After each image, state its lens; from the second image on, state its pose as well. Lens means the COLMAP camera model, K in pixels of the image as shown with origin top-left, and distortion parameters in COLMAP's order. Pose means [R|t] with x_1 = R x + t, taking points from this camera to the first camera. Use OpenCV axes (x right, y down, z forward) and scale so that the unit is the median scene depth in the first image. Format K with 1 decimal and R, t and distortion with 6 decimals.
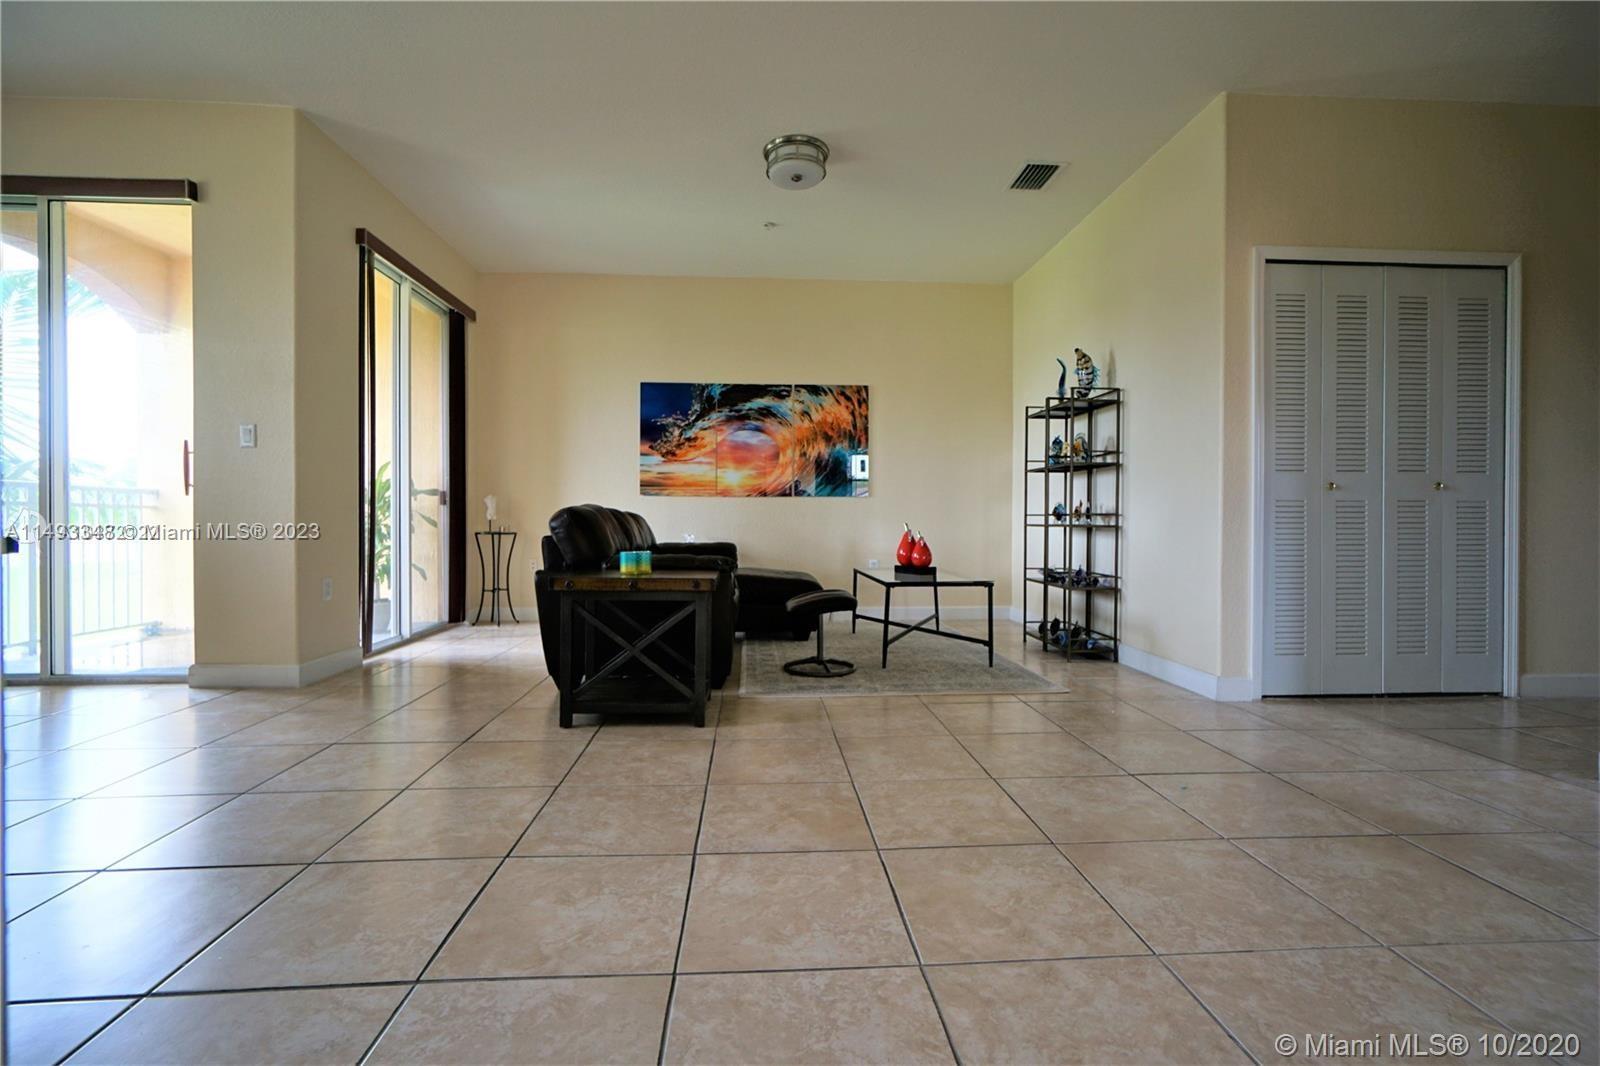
lens RADIAL K [[703.9, 0, 796.3], [0, 703.9, 528.0], [0, 0, 1]] dist [-0.003856, 0.000072]
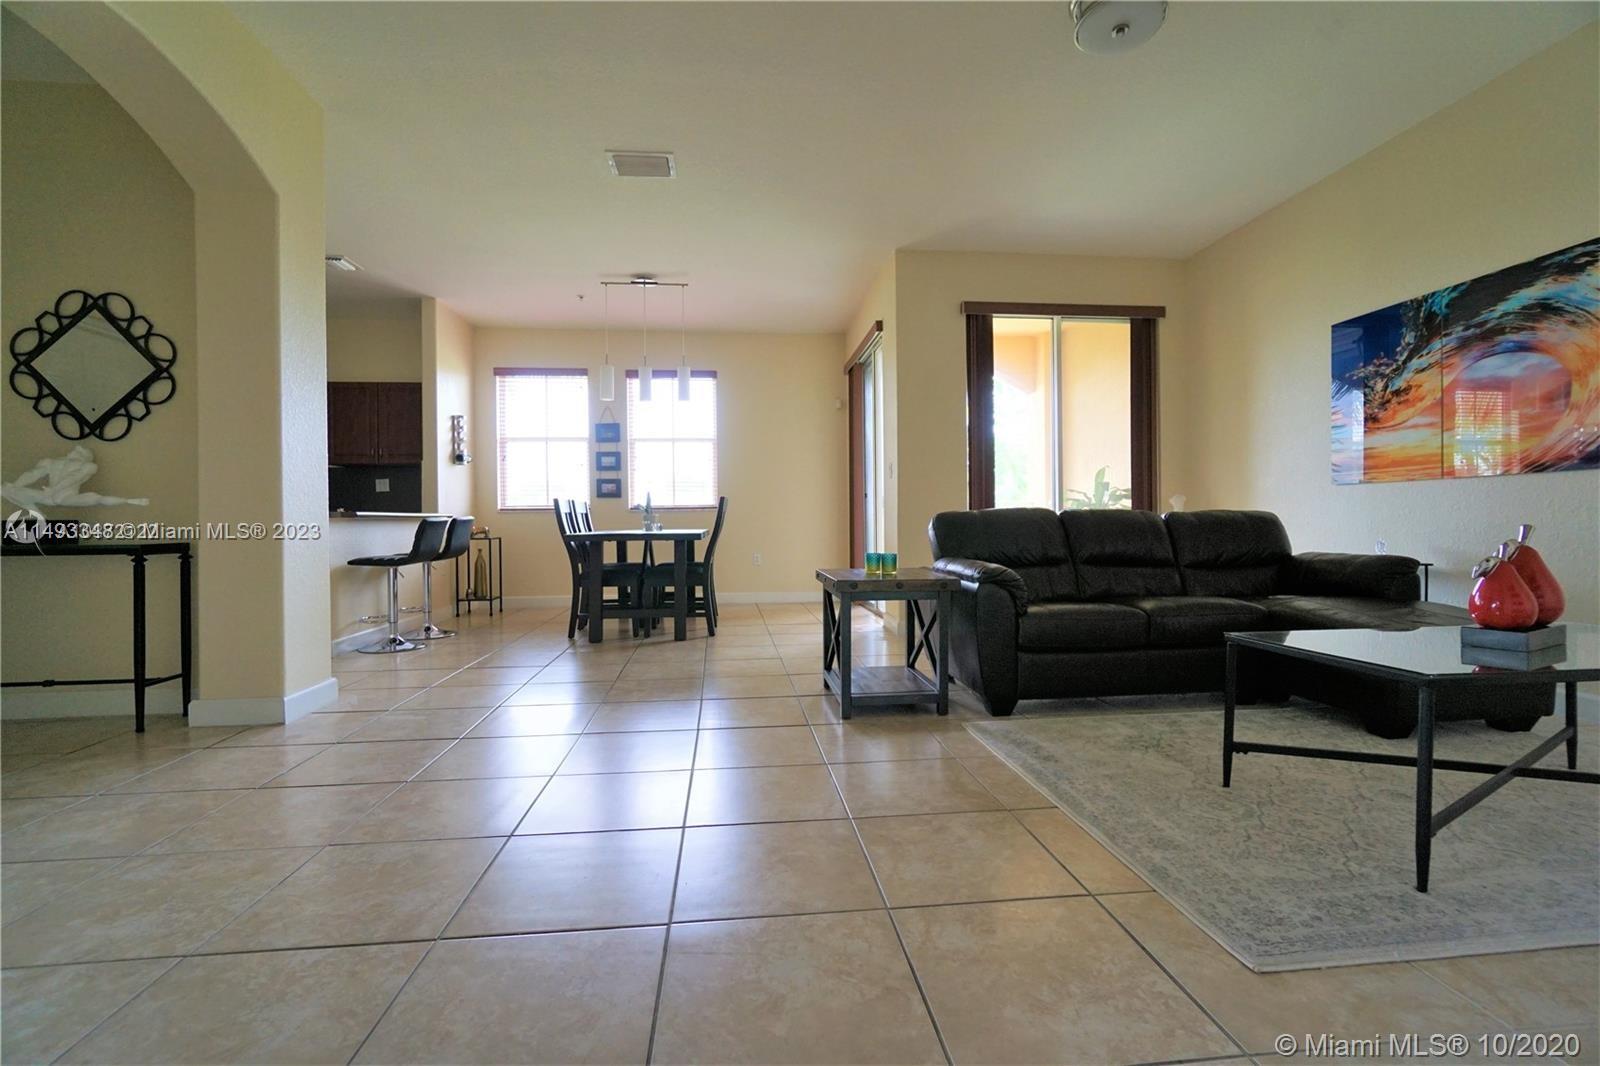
lens RADIAL K [[688.9, 0, 802.2], [0, 688.9, 526.3], [0, 0, 1]] dist [-0.011407, 0.005462]
pose [[0.046085, 0.000059, -0.998938, 0.462754], [-0.001213, 0.999999, 0.000003, -0.004389], [0.998937, 0.001211, 0.046085, 0.455658]]
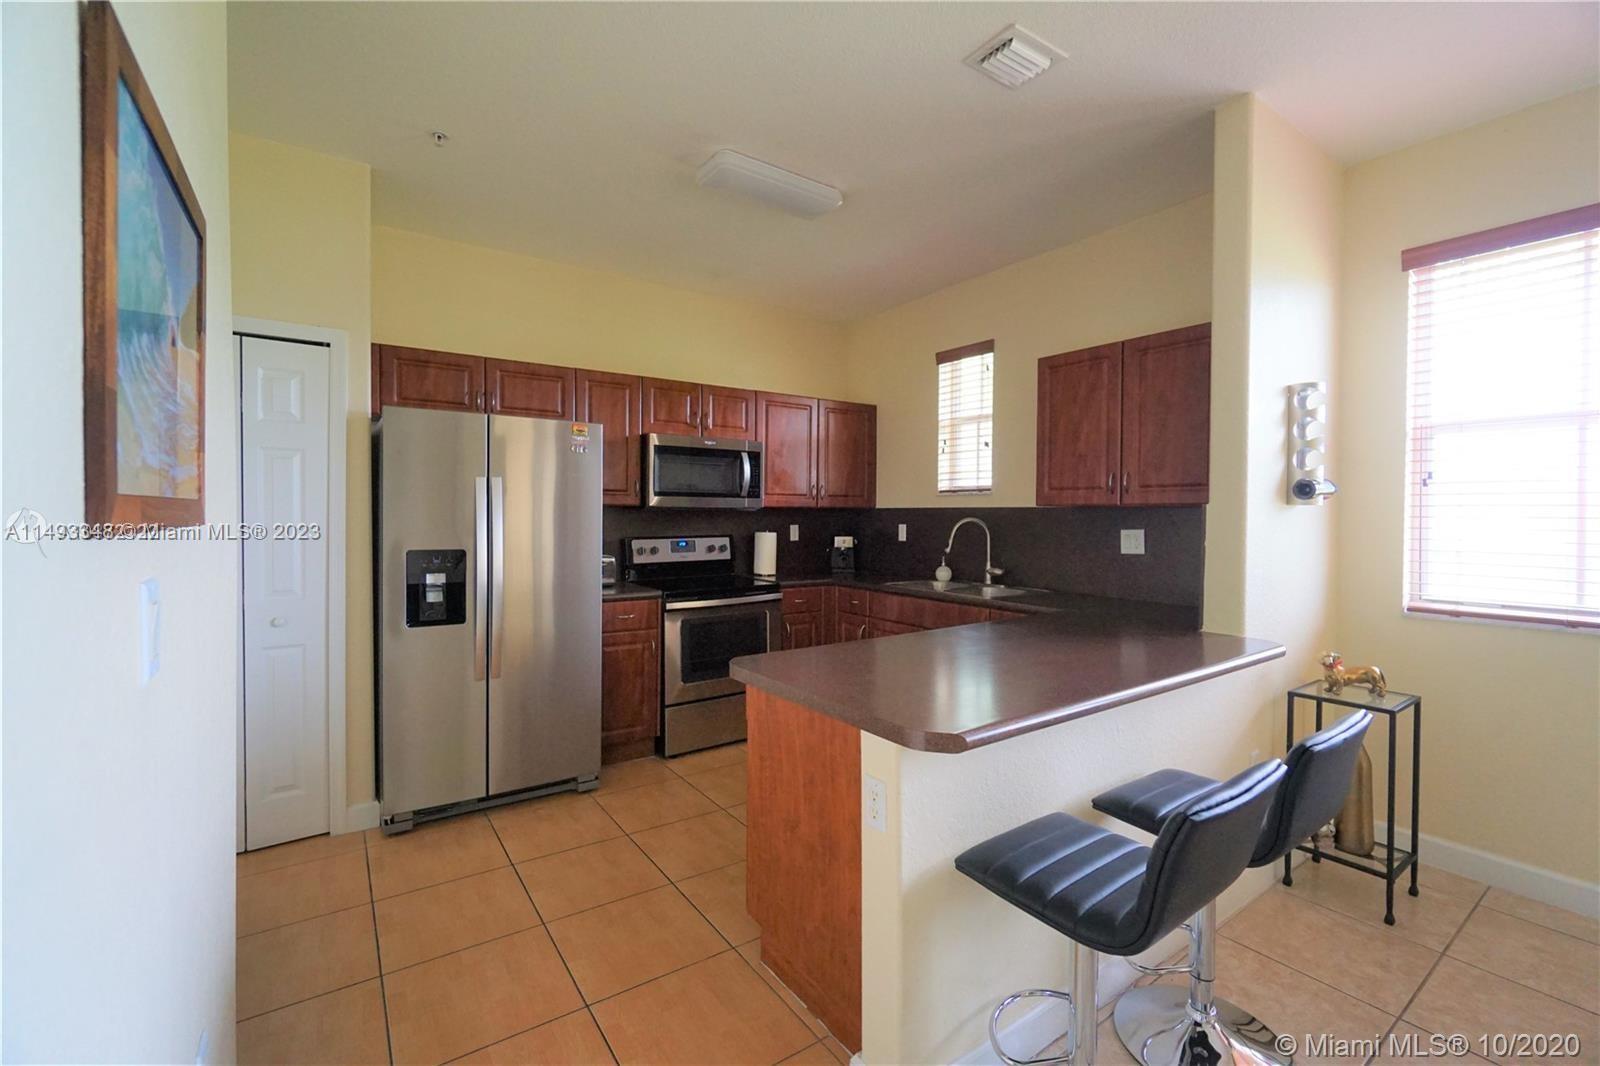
lens RADIAL K [[685.7, 0, 802.9], [0, 685.7, 528.4], [0, 0, 1]] dist [-0.004701, 0.000394]
pose [[-0.847265, 0.004474, -0.531152, -0.187705], [-0.013553, 0.999457, 0.030037, -0.101823], [0.530998, 0.032648, -0.846744, 0.144553]]
